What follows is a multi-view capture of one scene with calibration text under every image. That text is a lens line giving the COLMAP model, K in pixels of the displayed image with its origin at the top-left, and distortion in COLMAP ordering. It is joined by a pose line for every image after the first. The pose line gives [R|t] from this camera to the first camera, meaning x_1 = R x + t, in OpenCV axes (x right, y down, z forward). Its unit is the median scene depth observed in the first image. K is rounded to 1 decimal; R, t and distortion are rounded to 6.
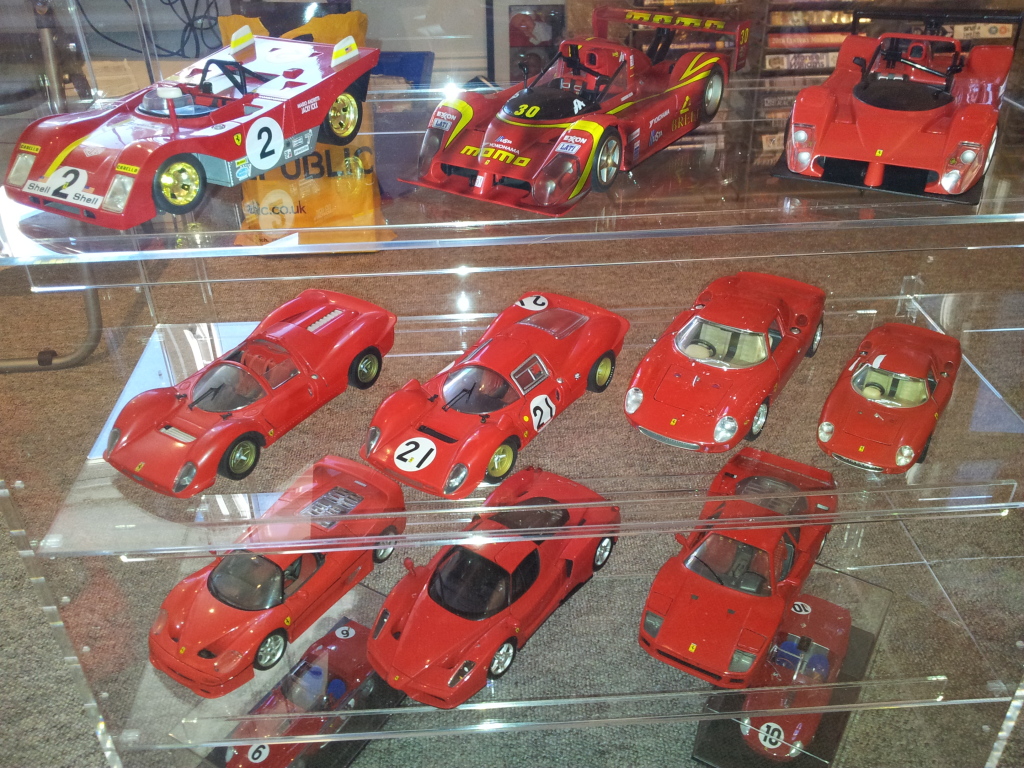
lens RADIAL K [[898.1, 0, 512.0], [0, 898.1, 384.0], [0, 0, 1]] dist [0.013485, -0.018785]
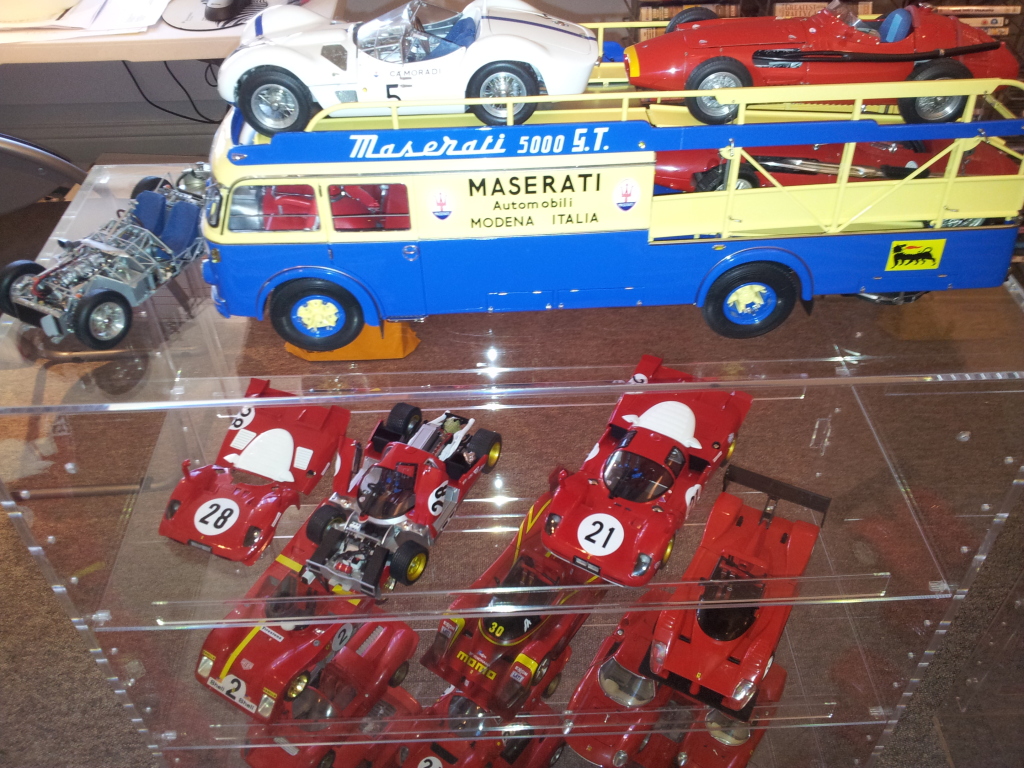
lens RADIAL K [[946.8, 0, 512.0], [0, 946.8, 384.0], [0, 0, 1]] dist [-0.058220, -0.005393]
pose [[0.999549, 0.013095, -0.027021, 0.092299], [-0.012521, 0.999695, 0.021281, -0.848589], [0.027292, -0.020933, 0.999408, -0.795805]]
